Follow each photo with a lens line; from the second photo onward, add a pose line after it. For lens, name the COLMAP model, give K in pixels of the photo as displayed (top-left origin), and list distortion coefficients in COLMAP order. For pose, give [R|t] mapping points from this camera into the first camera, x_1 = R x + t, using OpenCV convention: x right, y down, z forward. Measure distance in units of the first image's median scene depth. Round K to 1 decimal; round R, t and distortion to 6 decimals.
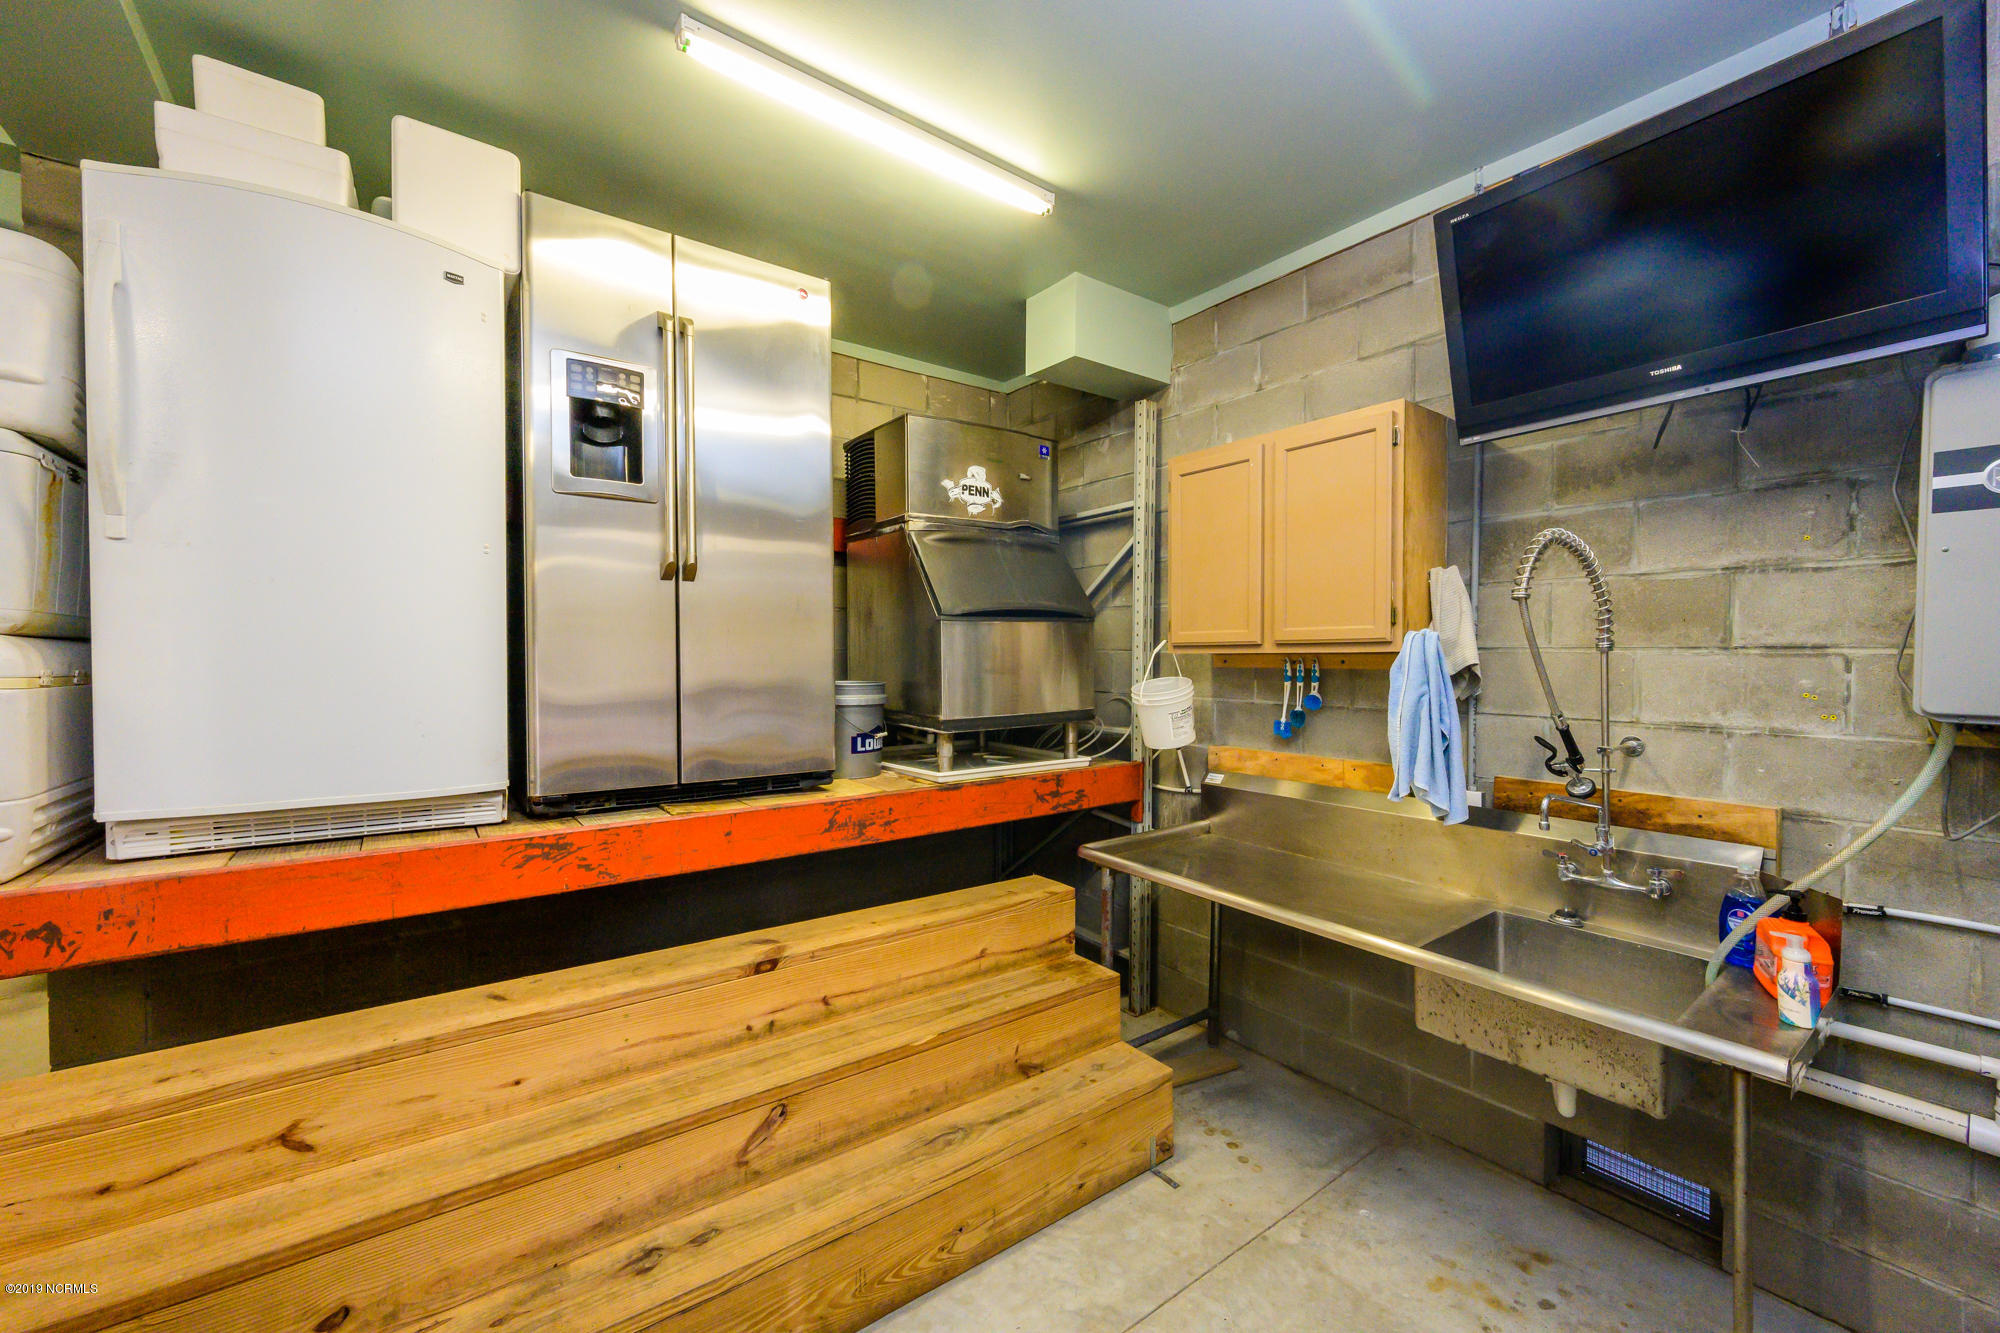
lens RADIAL K [[785.1, 0, 1009.1], [0, 785.1, 670.0], [0, 0, 1]] dist [0.001208, -0.000482]
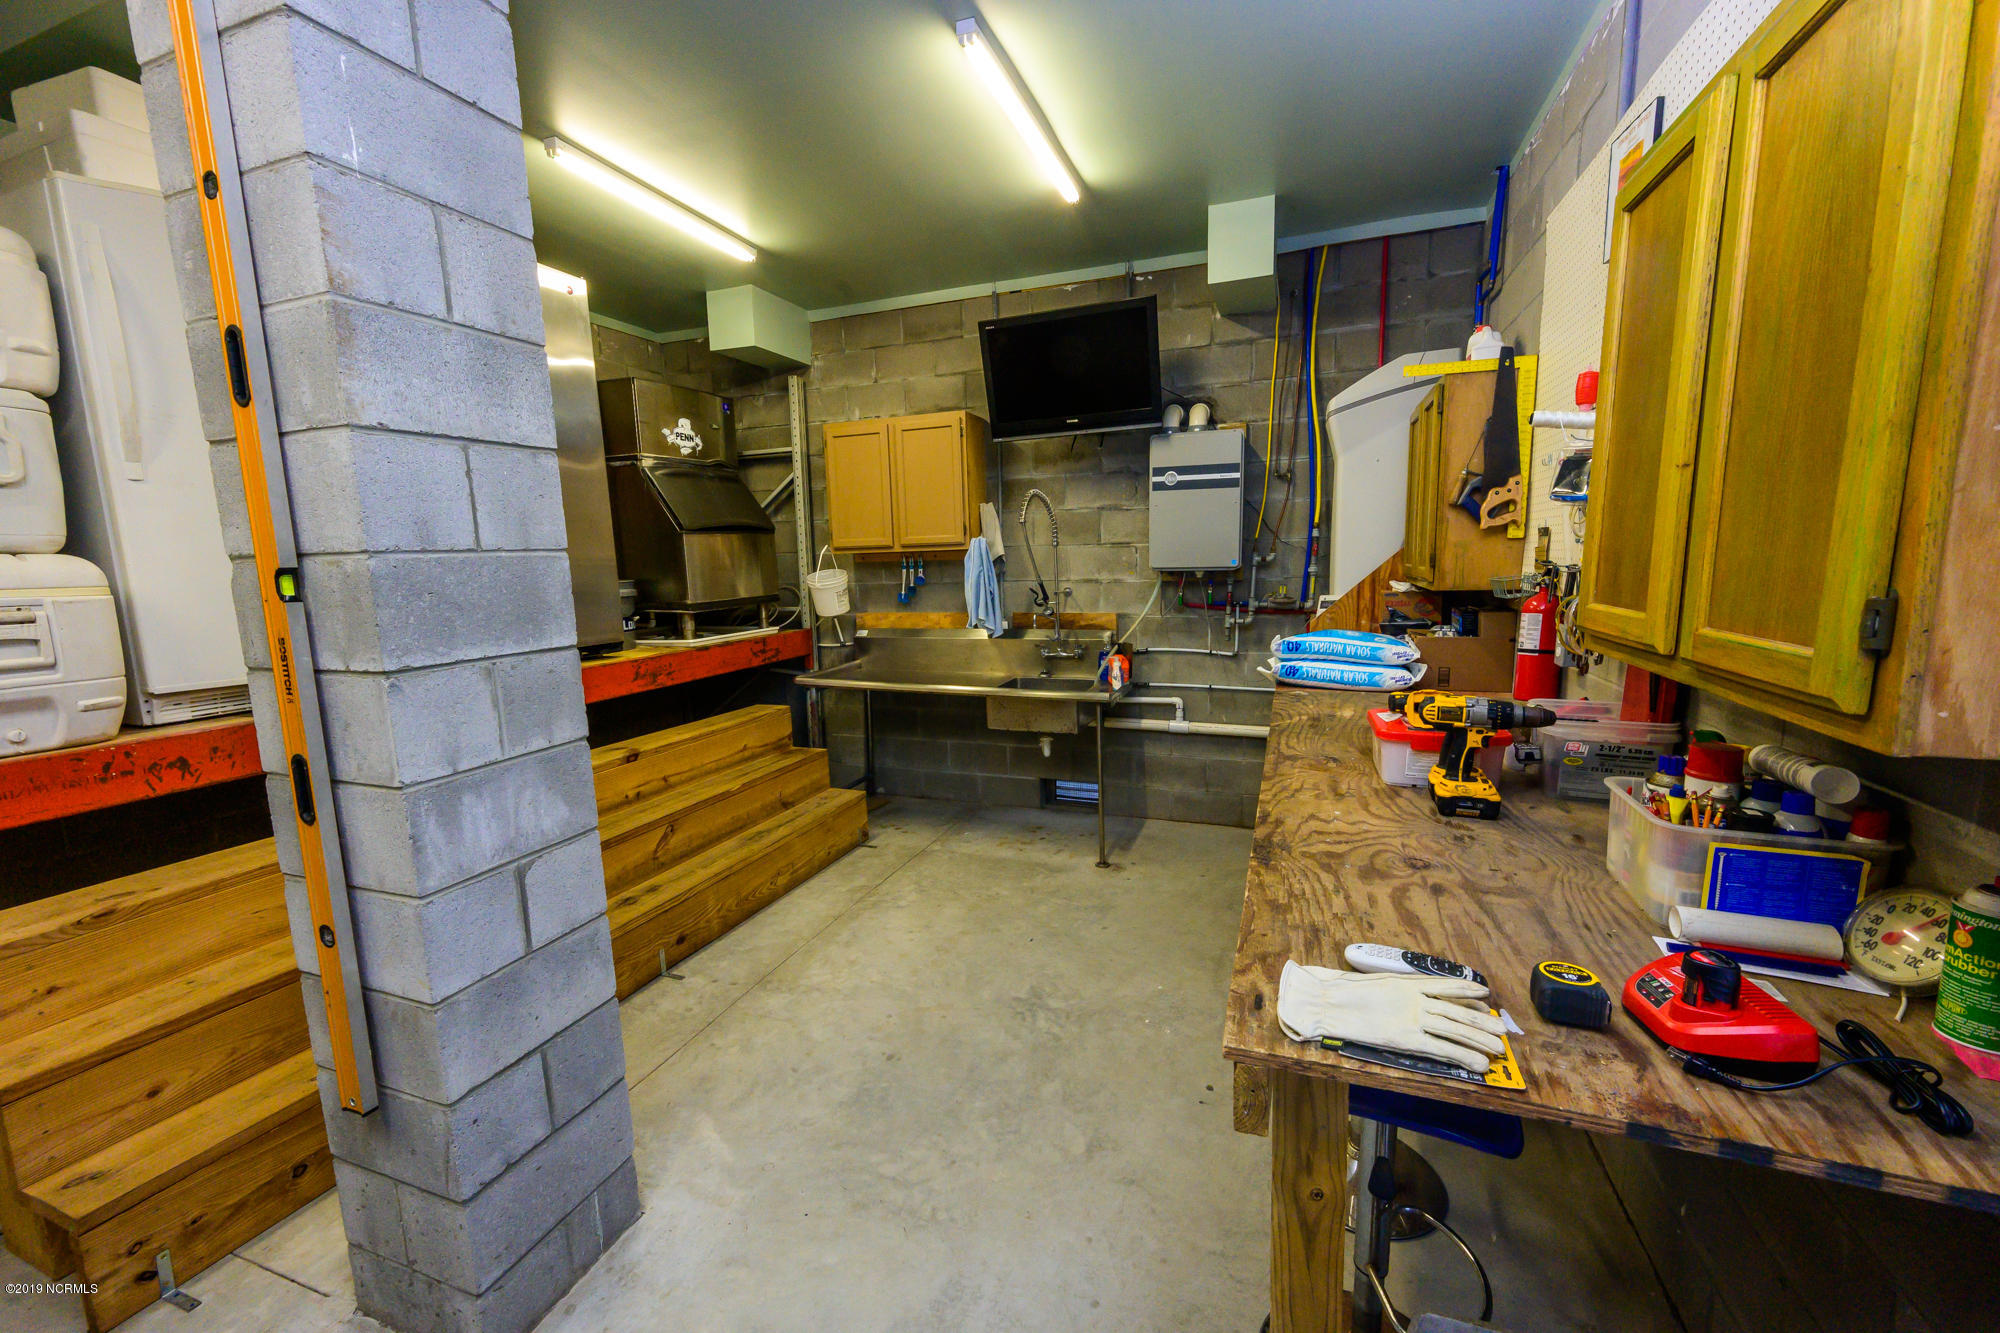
lens RADIAL K [[785.1, 0, 1005.0], [0, 785.1, 669.1], [0, 0, 1]] dist [0.001208, -0.000482]
pose [[0.842728, -0.100793, 0.528820, -0.436052], [0.037305, 0.990889, 0.129415, 0.020671], [-0.537046, -0.089334, 0.838810, -0.626279]]
